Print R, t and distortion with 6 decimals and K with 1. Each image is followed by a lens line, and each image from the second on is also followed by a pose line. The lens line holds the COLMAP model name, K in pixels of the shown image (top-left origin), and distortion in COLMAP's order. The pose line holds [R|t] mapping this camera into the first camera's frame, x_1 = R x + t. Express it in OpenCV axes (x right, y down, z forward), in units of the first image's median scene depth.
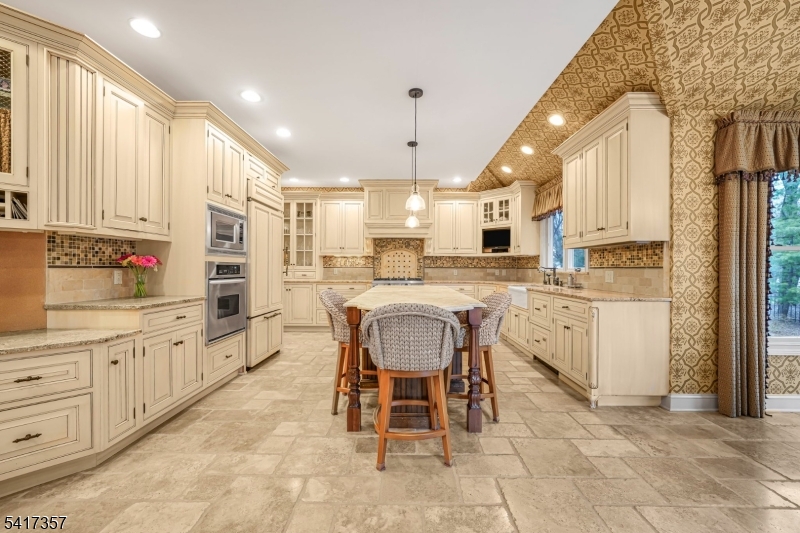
lens RADIAL K [[321.9, 0, 401.3], [0, 321.9, 268.7], [0, 0, 1]] dist [-0.000604, 0.000705]
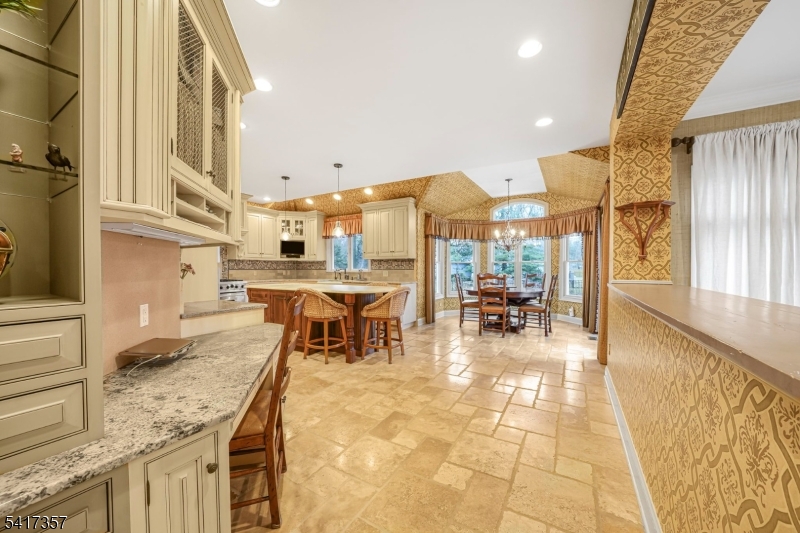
lens RADIAL K [[300.6, 0, 399.4], [0, 300.6, 268.8], [0, 0, 1]] dist [-0.014273, 0.000418]
pose [[0.498468, -0.007143, 0.866879, -1.194852], [0.004337, 0.999974, 0.005746, -0.021039], [-0.866897, 0.000896, 0.498486, -0.043552]]
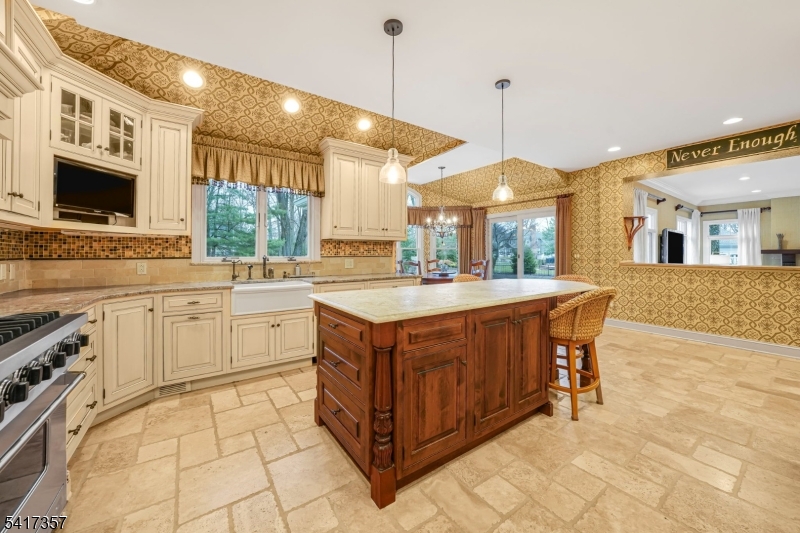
lens RADIAL K [[300.6, 0, 405.8], [0, 300.6, 254.3], [0, 0, 1]] dist [-0.014273, 0.000418]
pose [[-0.592579, -0.001618, 0.805511, -0.548998], [0.002325, 0.999990, 0.003719, -0.019671], [-0.805509, 0.004077, -0.592569, 1.872279]]
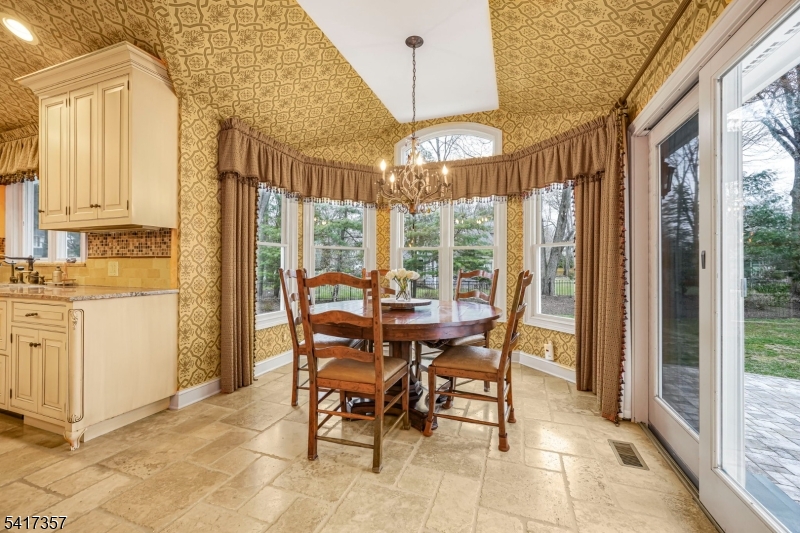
lens RADIAL K [[321.9, 0, 398.6], [0, 321.9, 264.2], [0, 0, 1]] dist [-0.000604, 0.000705]
pose [[0.342644, 0.003722, 0.939458, 0.166717], [-0.000468, 0.999993, -0.003791, 0.019489], [-0.939465, 0.000860, 0.342643, 0.069289]]
